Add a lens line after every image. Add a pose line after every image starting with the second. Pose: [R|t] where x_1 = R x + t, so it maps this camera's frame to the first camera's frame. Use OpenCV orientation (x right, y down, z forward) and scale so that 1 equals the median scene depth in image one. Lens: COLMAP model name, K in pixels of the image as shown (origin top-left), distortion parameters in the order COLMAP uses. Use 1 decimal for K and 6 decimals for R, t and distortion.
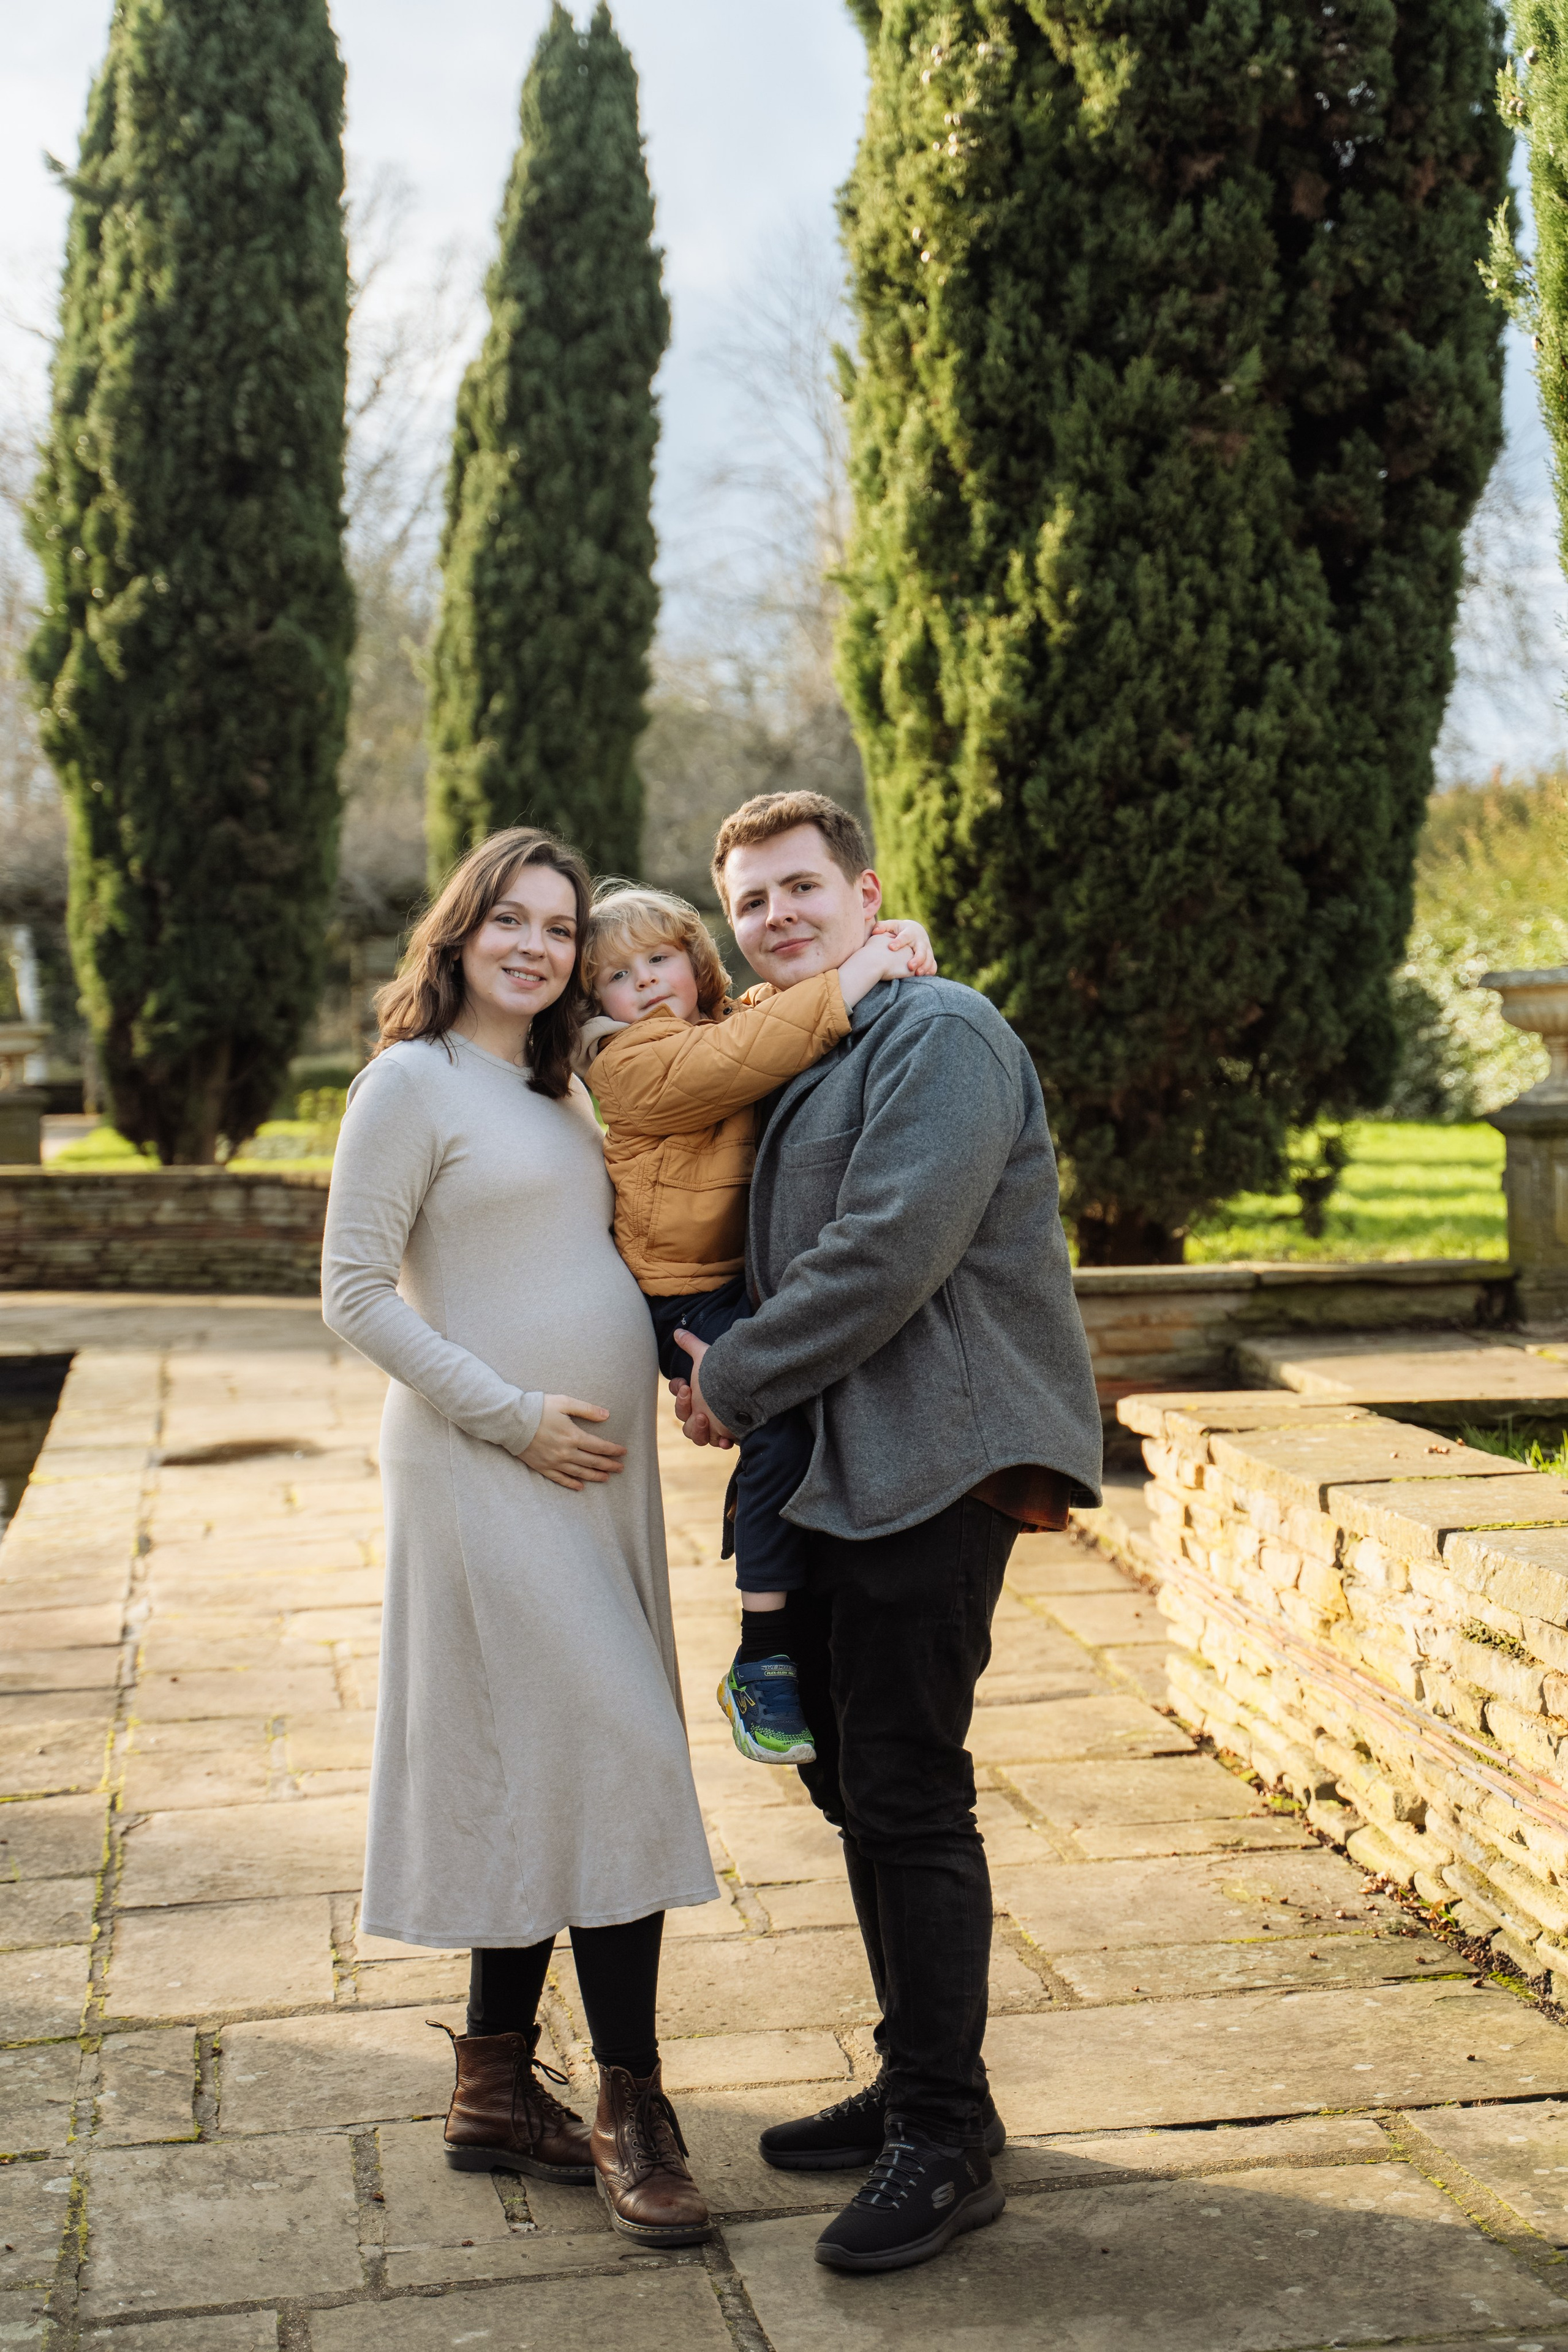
lens RADIAL K [[3715.6, 0, 784.0], [0, 3715.6, 1176.0], [0, 0, 1]] dist [0.106803, 0.163794]
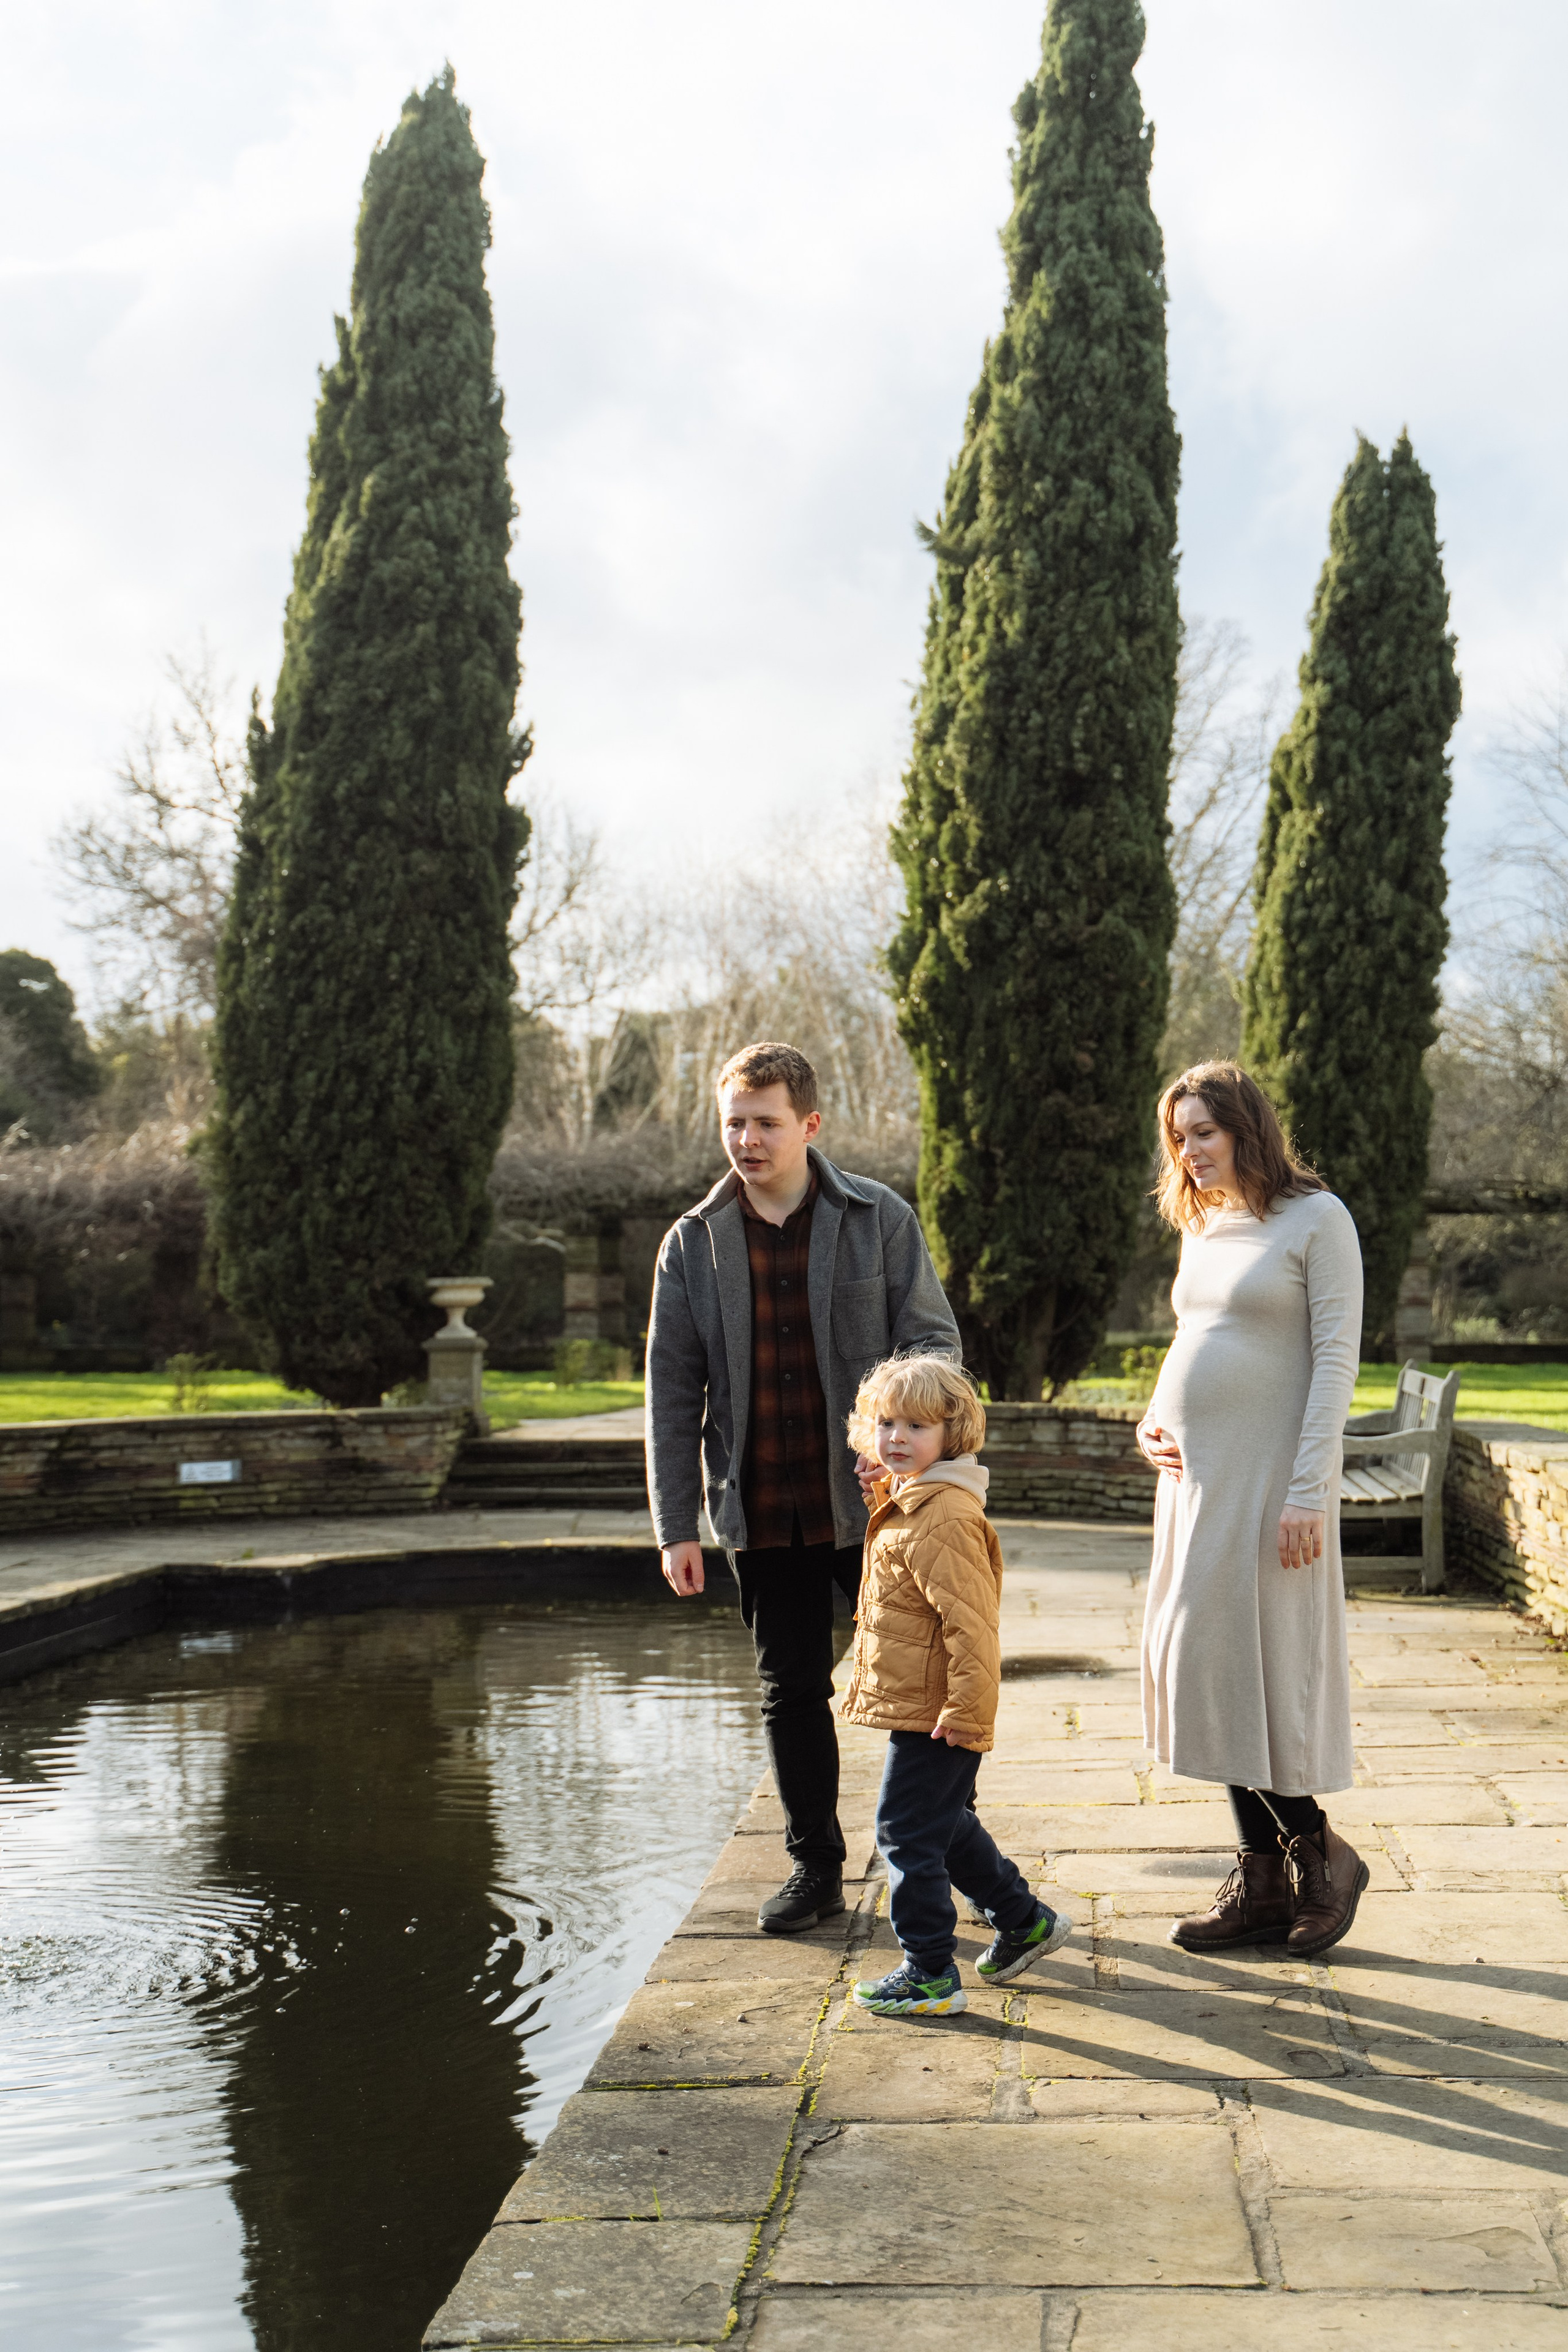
lens RADIAL K [[3075.7, 0, 784.0], [0, 3075.7, 1176.0], [0, 0, 1]] dist [0.027448, -0.049819]
pose [[0.970559, 0.008717, -0.240705, -0.007227], [-0.028730, 0.996400, -0.079758, 0.006010], [0.239143, 0.084325, 0.967316, 0.102601]]
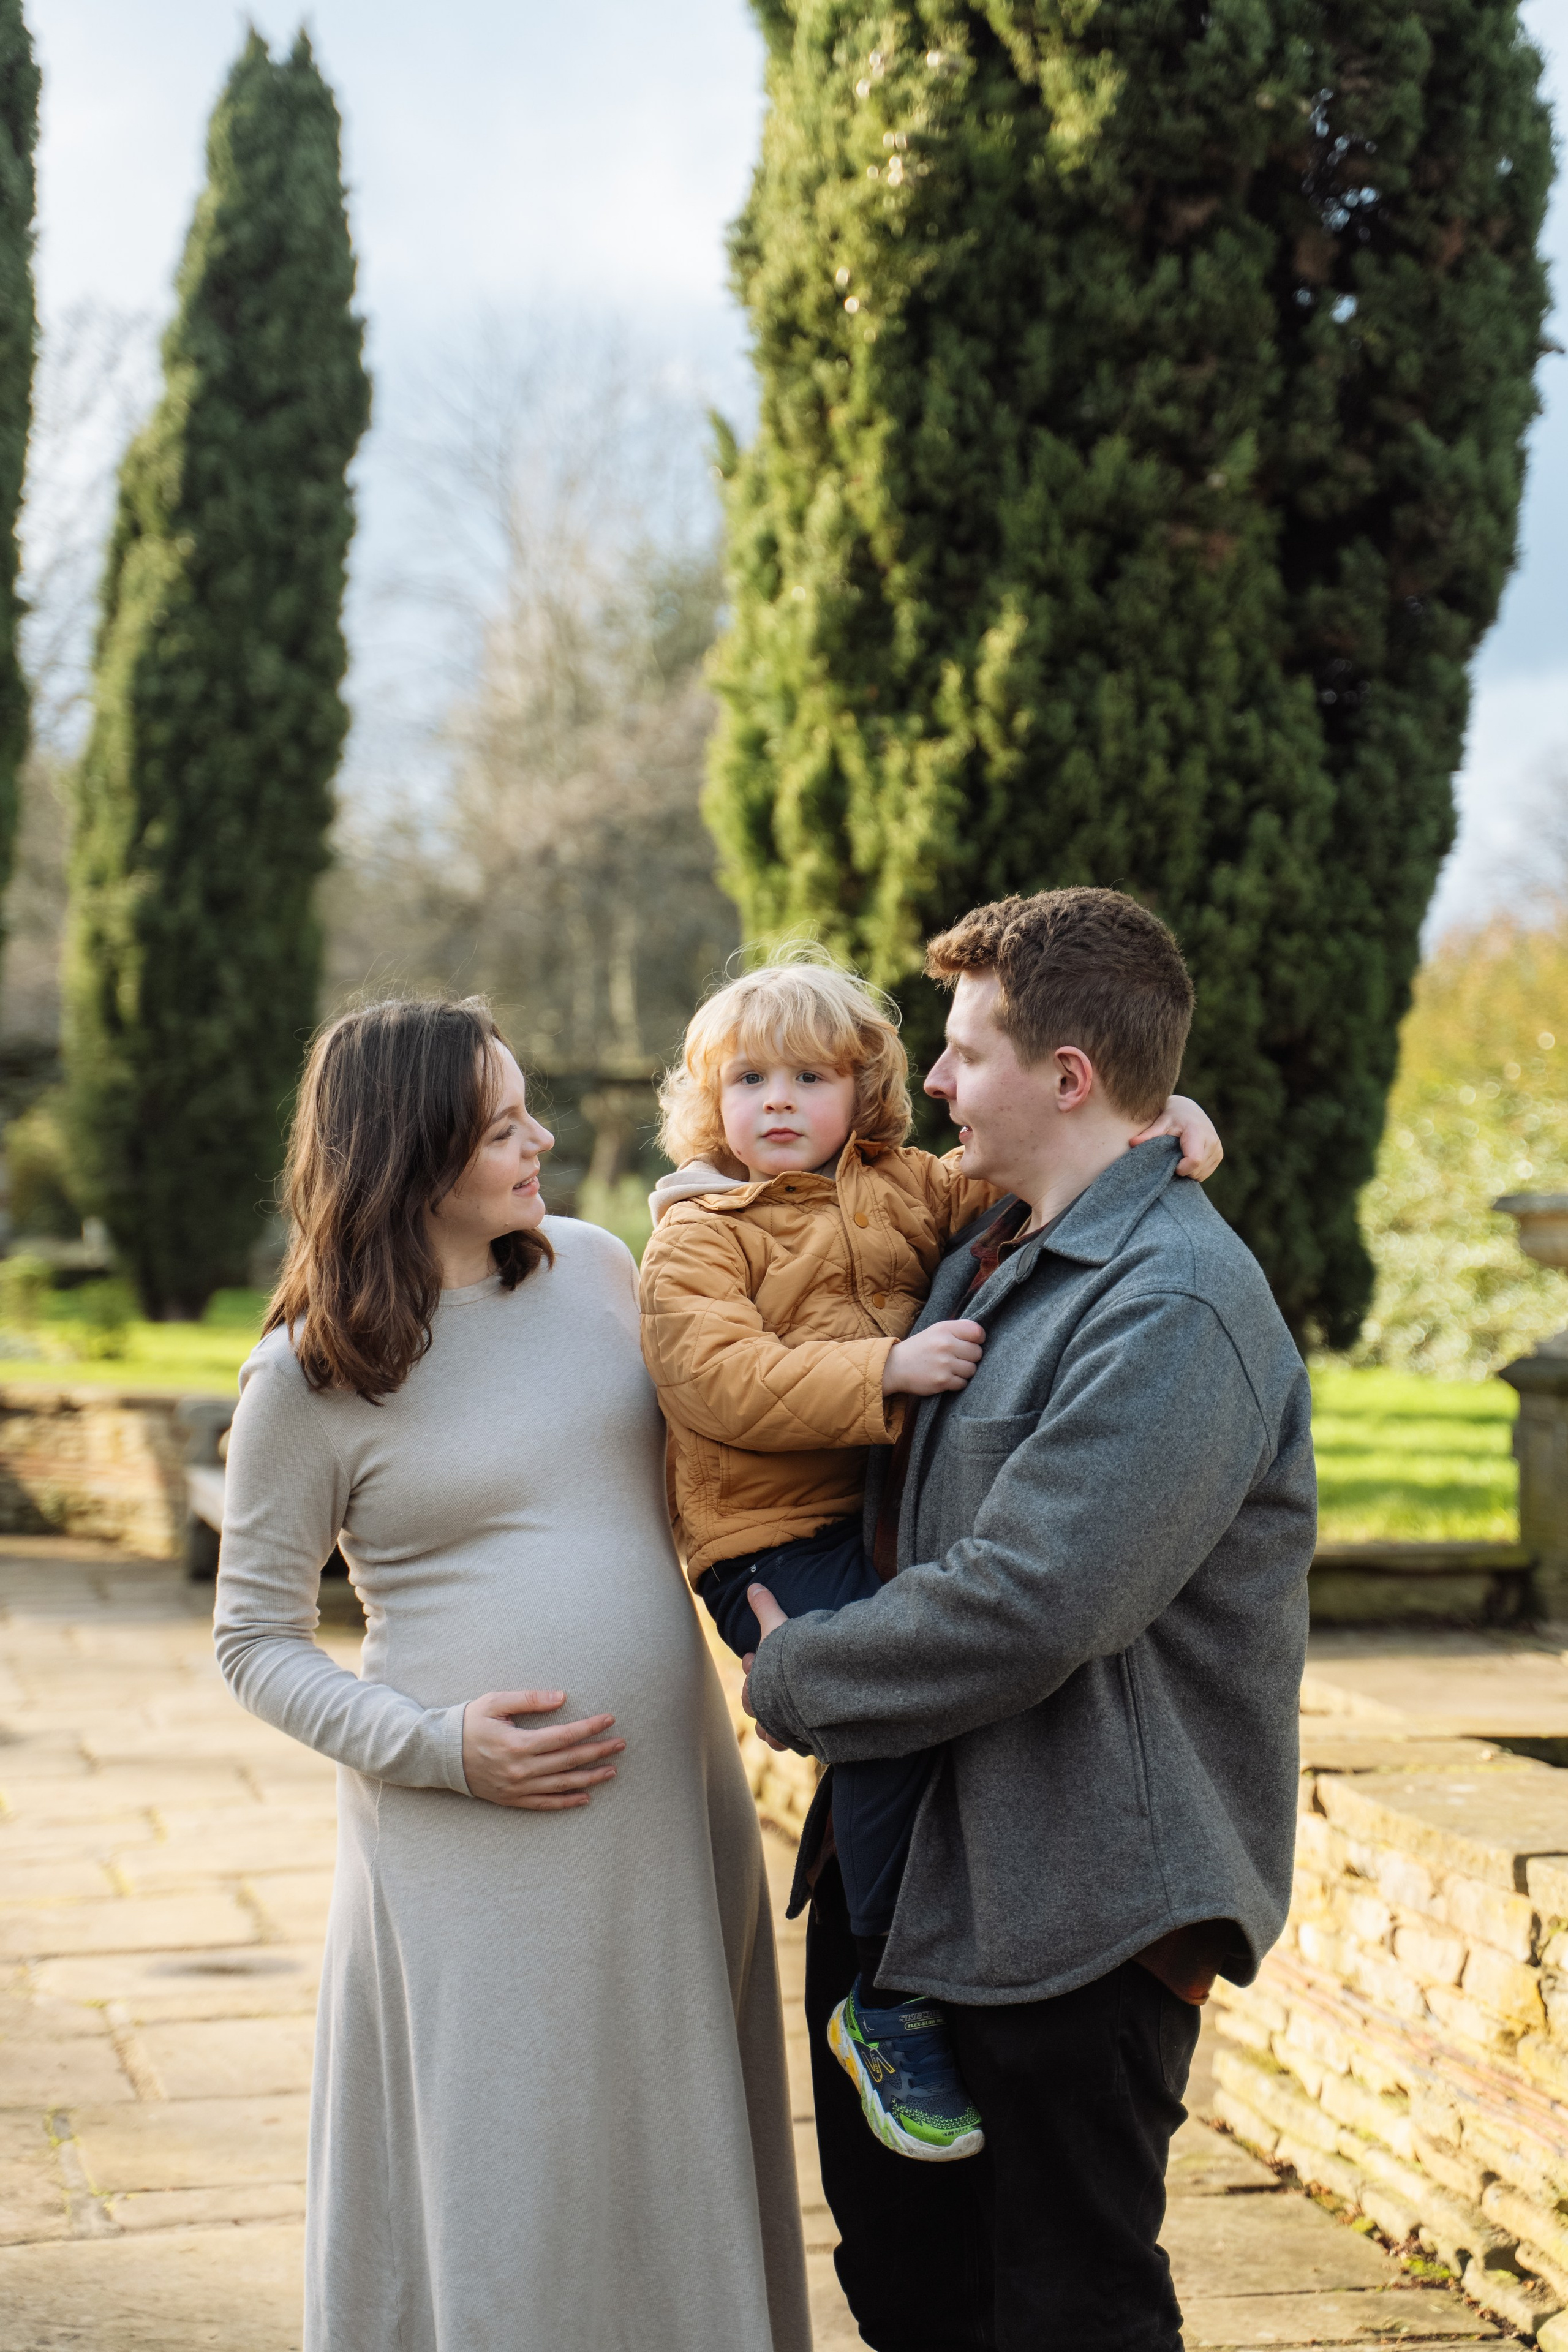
lens RADIAL K [[4289.0, 0, 784.0], [0, 4289.0, 1176.0], [0, 0, 1]] dist [0.202528, -0.075802]
pose [[0.996328, 0.034625, 0.078304, -0.022200], [-0.030503, 0.998116, -0.053235, -0.001383], [-0.080000, 0.050651, 0.995507, 0.030617]]
